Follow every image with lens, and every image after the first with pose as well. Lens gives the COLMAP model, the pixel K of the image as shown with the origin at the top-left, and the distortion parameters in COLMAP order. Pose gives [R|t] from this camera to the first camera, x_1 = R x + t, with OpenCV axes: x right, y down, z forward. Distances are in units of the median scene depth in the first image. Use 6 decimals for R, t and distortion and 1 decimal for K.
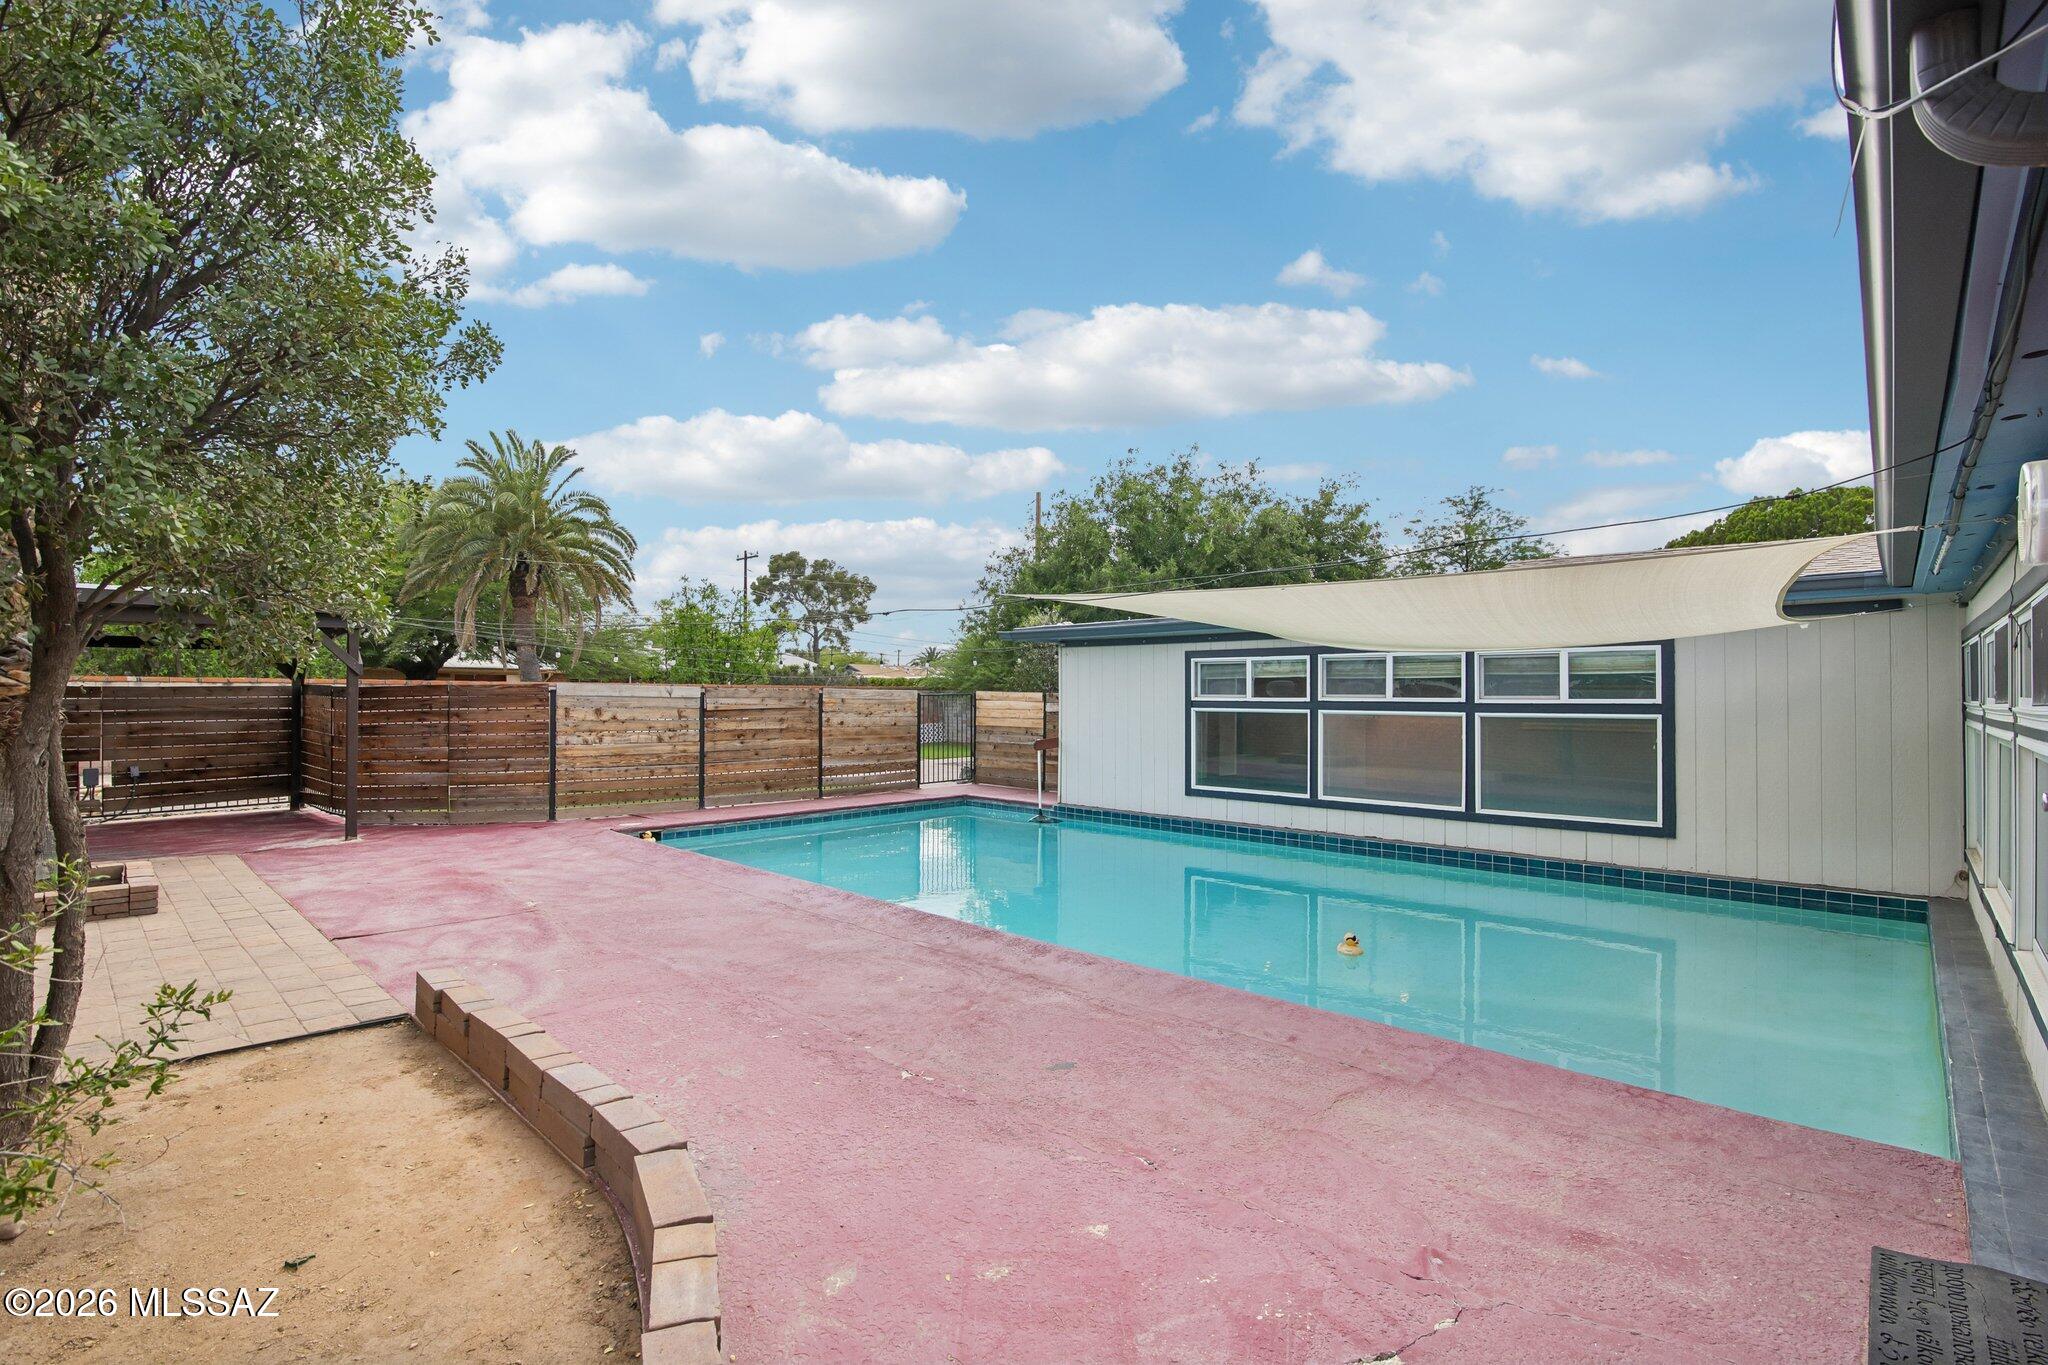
lens RADIAL K [[941.6, 0, 1023.3], [0, 941.6, 693.1], [0, 0, 1]] dist [-0.021445, 0.002150]
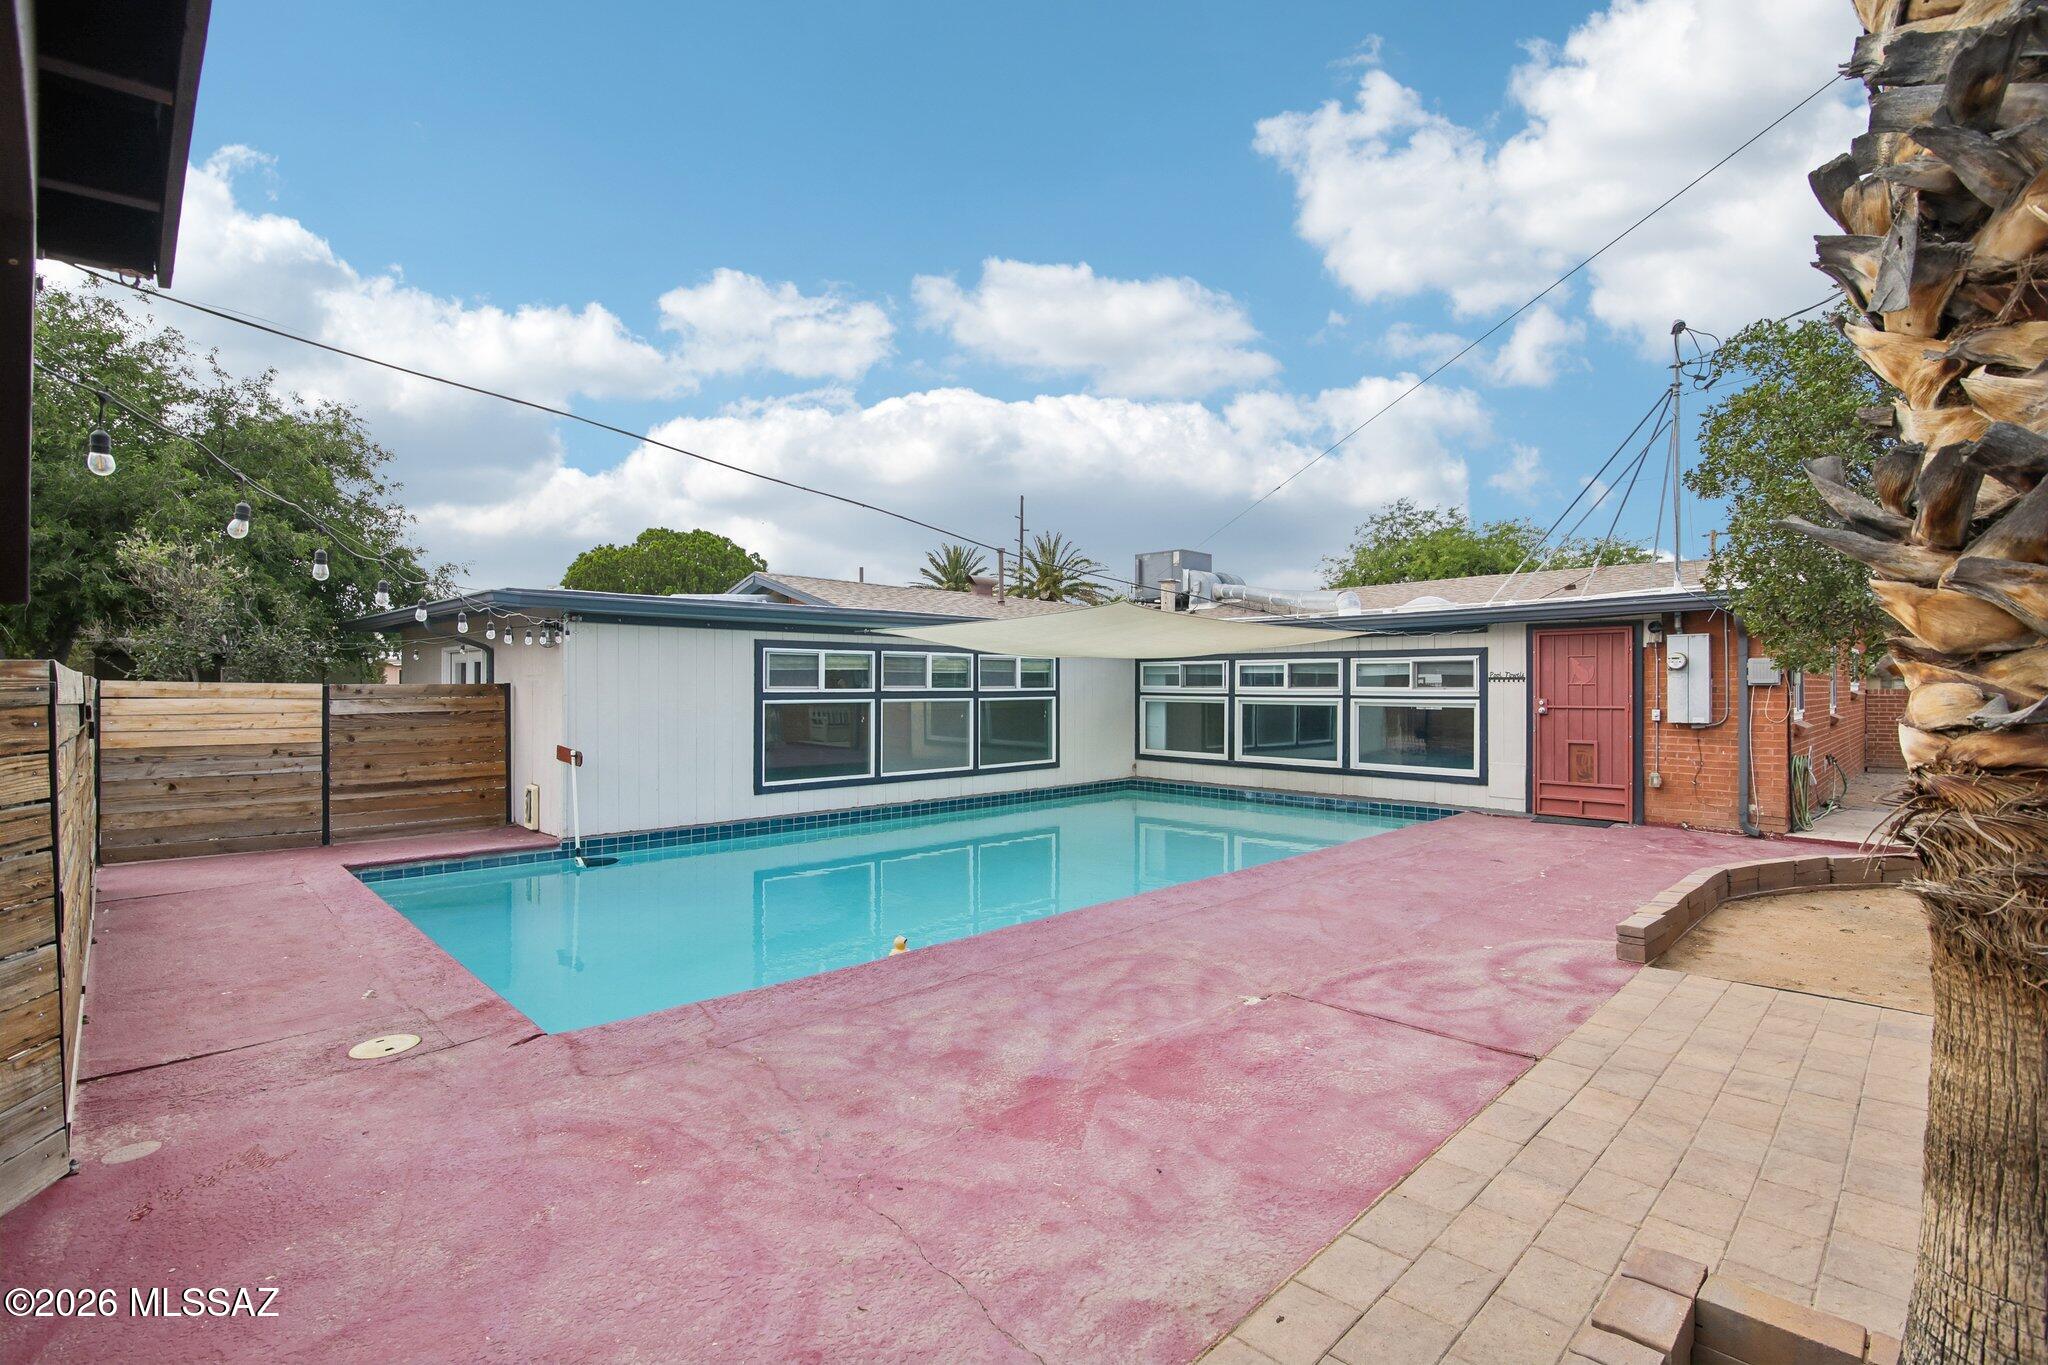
lens RADIAL K [[941.6, 0, 1025.4], [0, 941.6, 677.2], [0, 0, 1]] dist [-0.021445, 0.002150]
pose [[0.037892, 0.003142, 0.999277, -0.787062], [-0.002013, 0.999993, -0.003068, -0.005439], [-0.999280, -0.001895, 0.037898, 0.736547]]
